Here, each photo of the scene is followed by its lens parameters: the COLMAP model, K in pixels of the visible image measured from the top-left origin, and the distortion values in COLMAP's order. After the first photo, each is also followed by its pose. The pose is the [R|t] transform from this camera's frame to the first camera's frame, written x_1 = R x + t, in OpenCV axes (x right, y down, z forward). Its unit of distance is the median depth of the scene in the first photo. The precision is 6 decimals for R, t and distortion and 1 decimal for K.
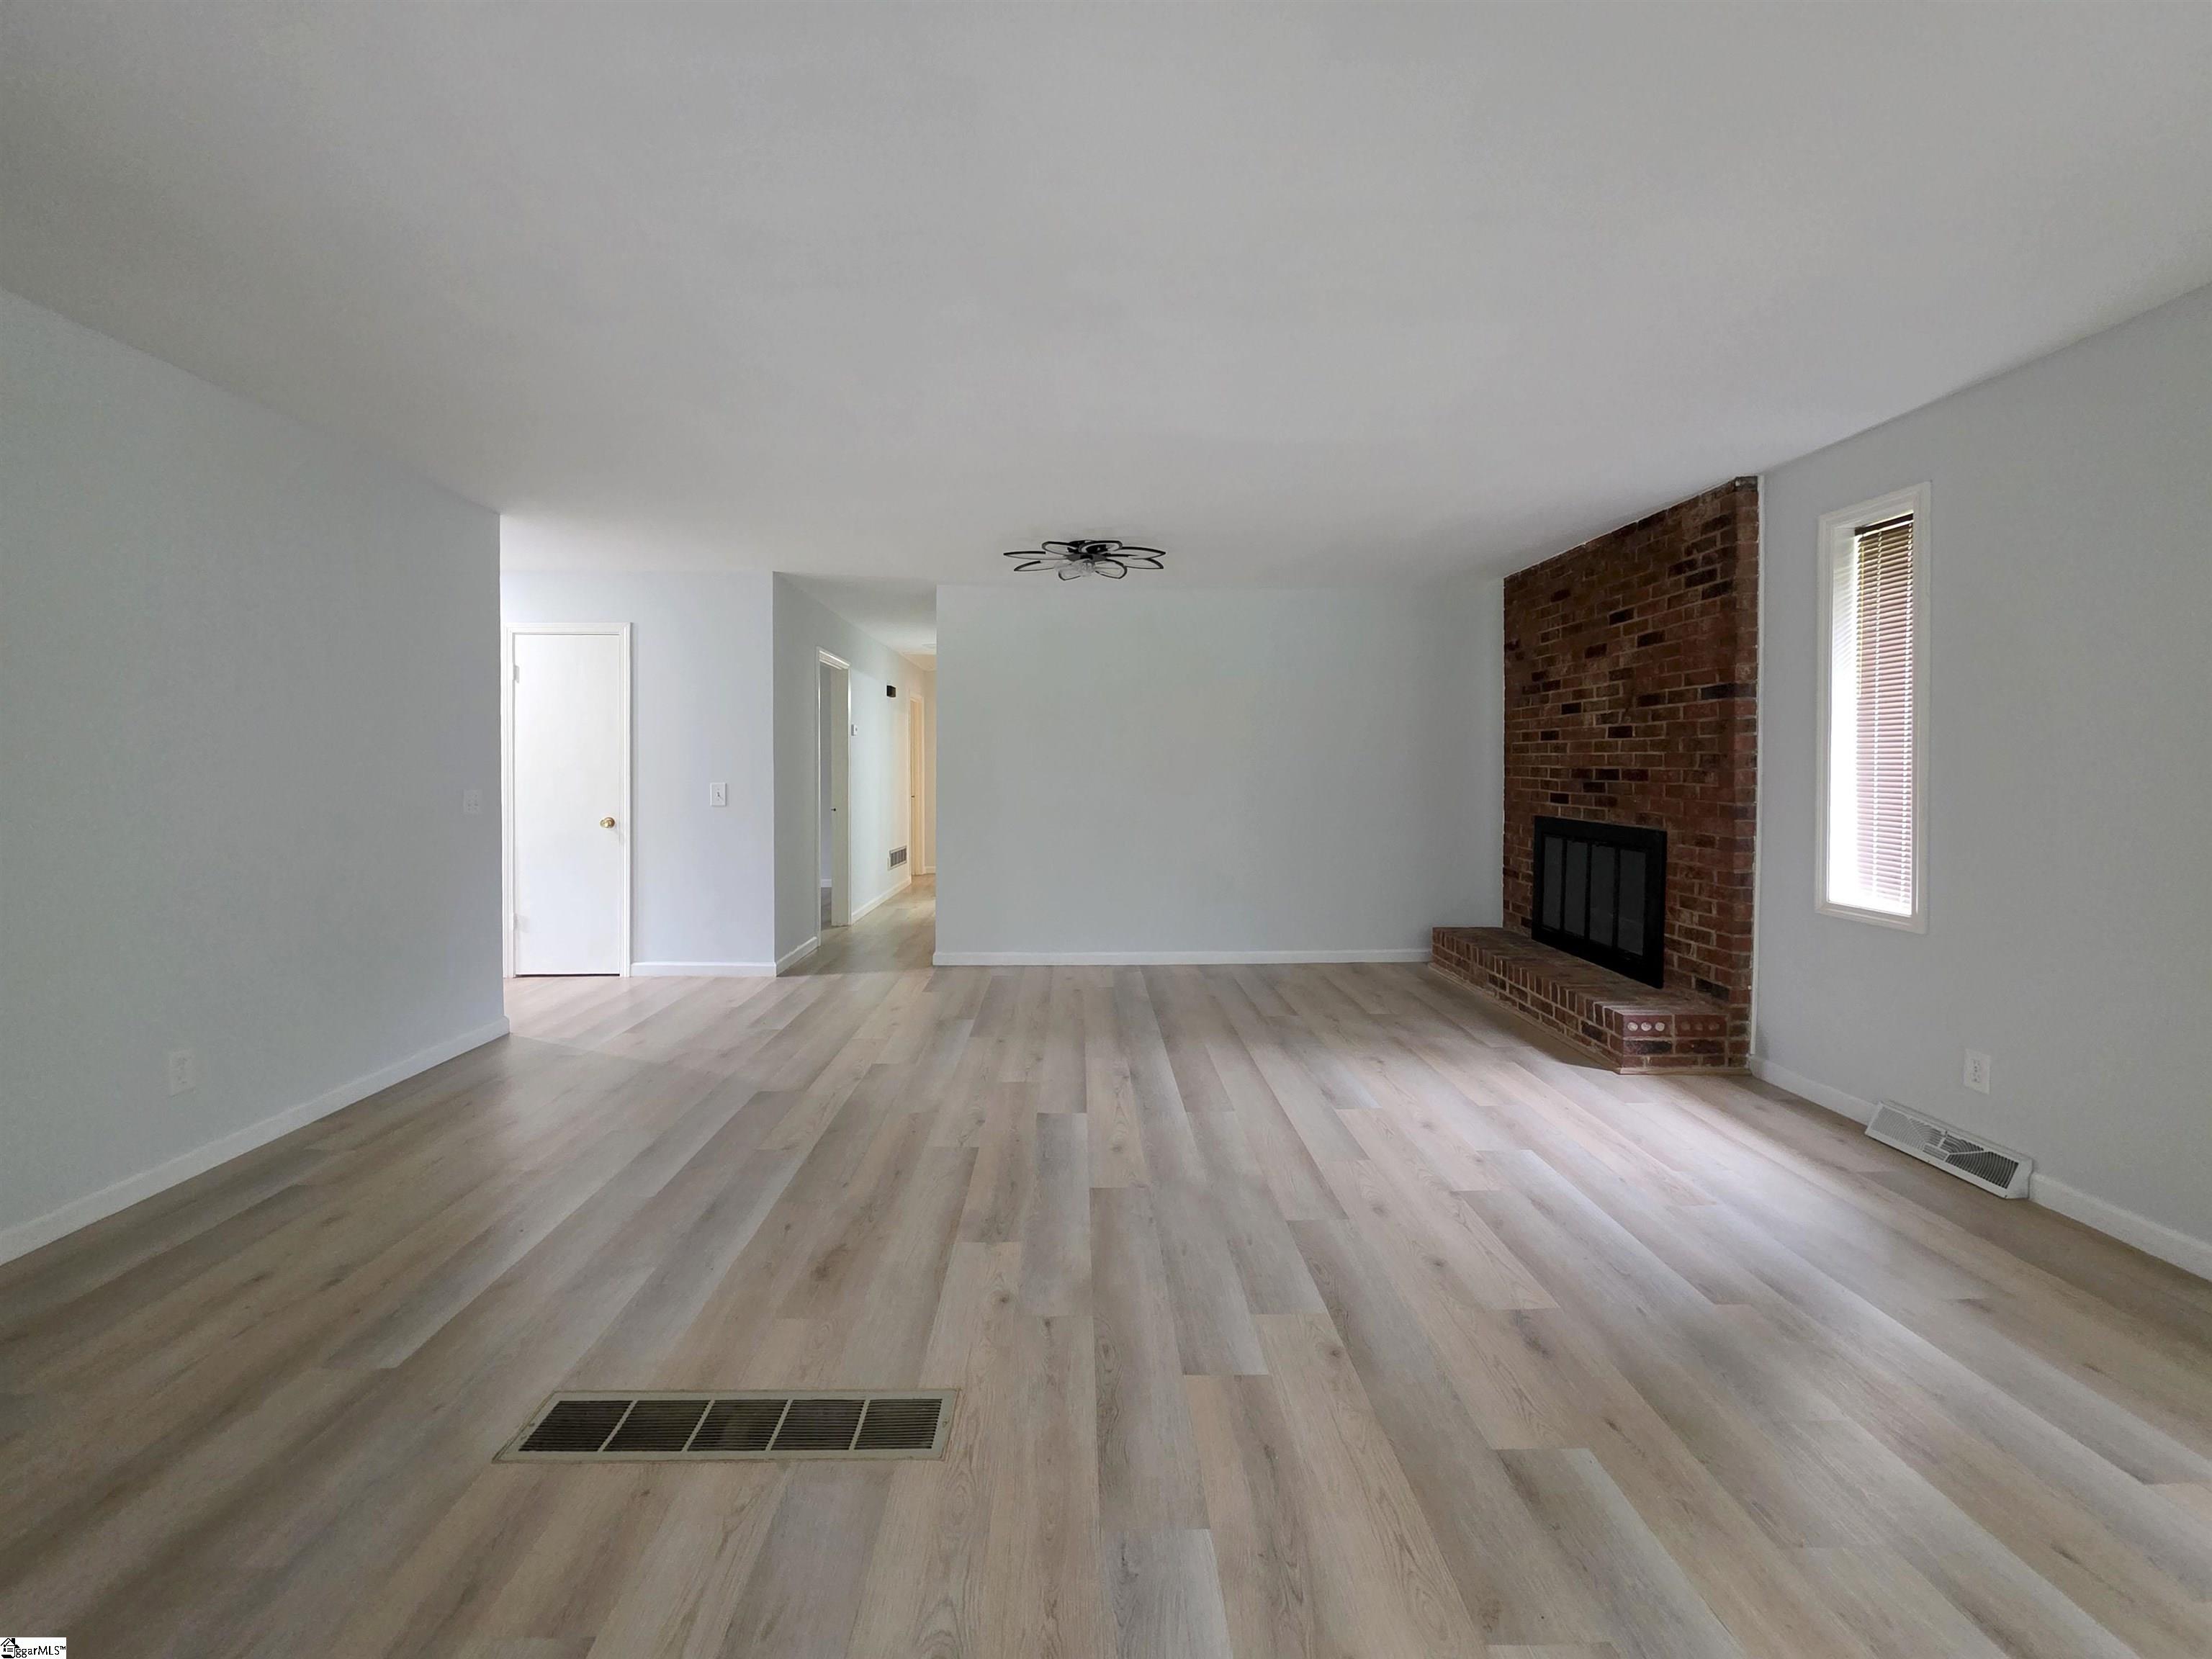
lens RADIAL K [[893.2, 0, 1098.0], [0, 893.2, 779.5], [0, 0, 1]] dist [0.001701, 0.000022]
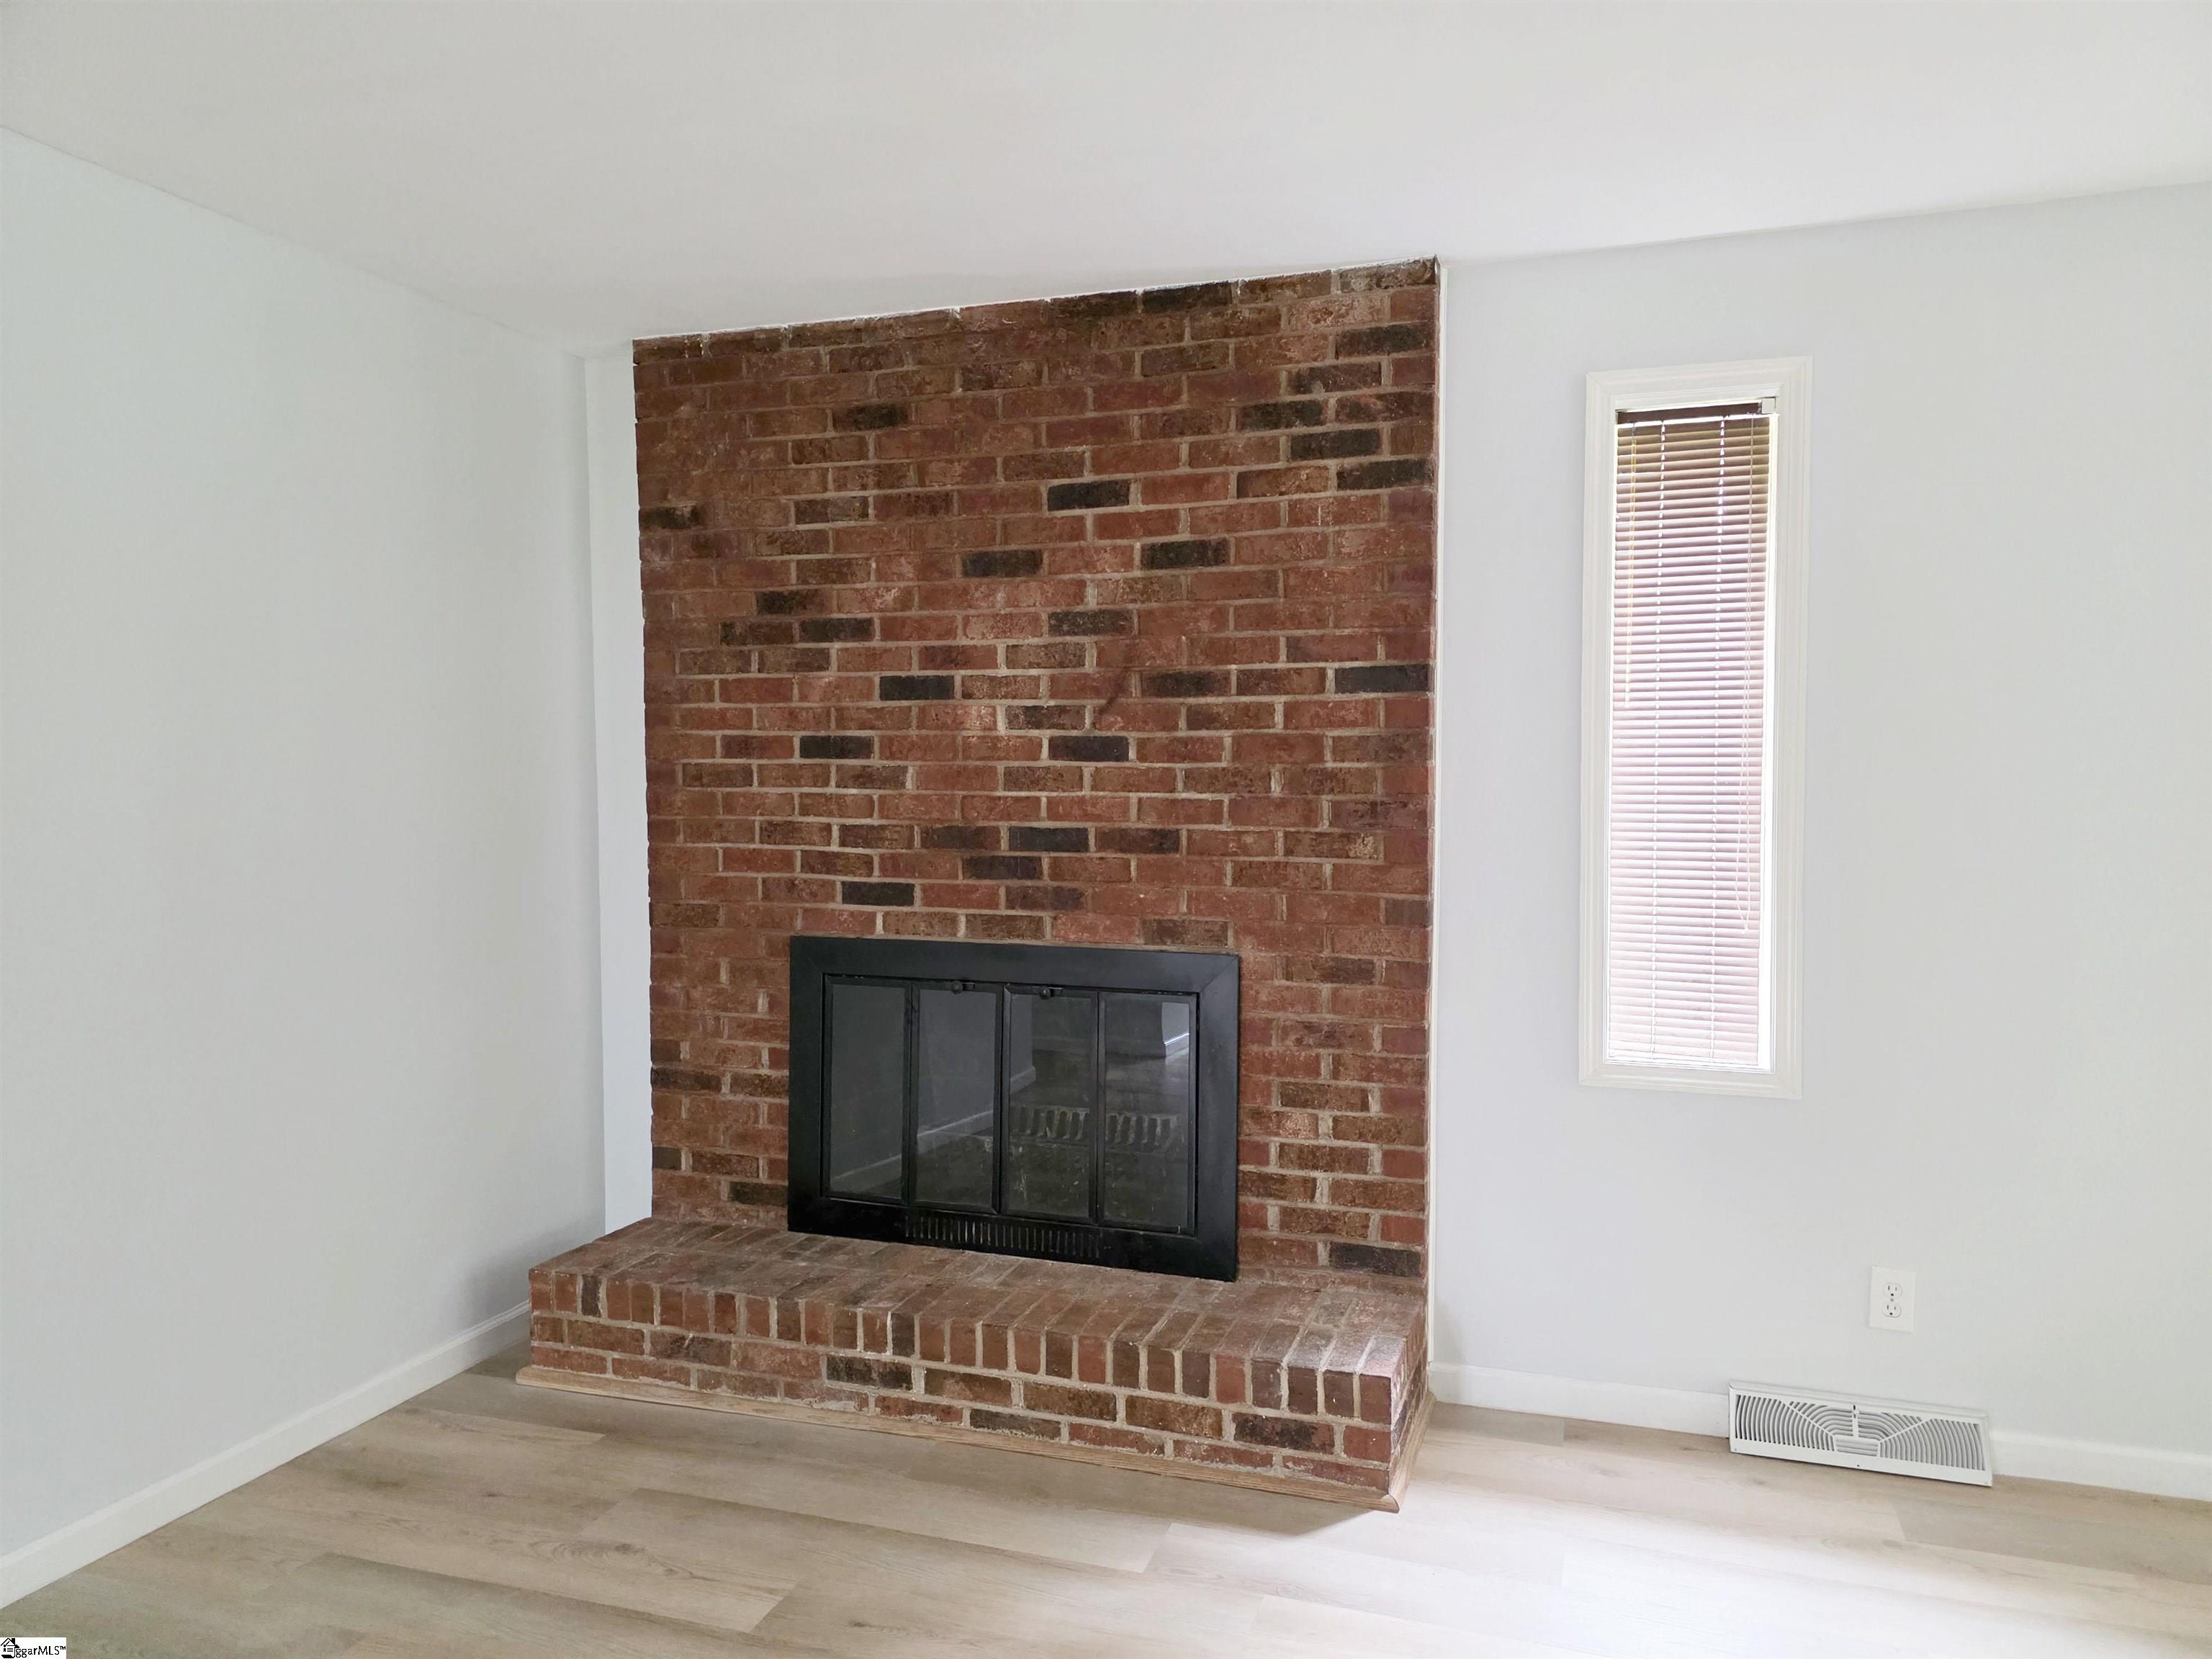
lens RADIAL K [[1481.1, 0, 1109.3], [0, 1481.1, 865.8], [0, 0, 1]] dist [0.105839, -0.110246]
pose [[0.334647, -0.042228, 0.941397, -0.149444], [0.010235, 0.999099, 0.041178, -0.025518], [-0.942288, -0.004145, 0.334778, 0.789527]]
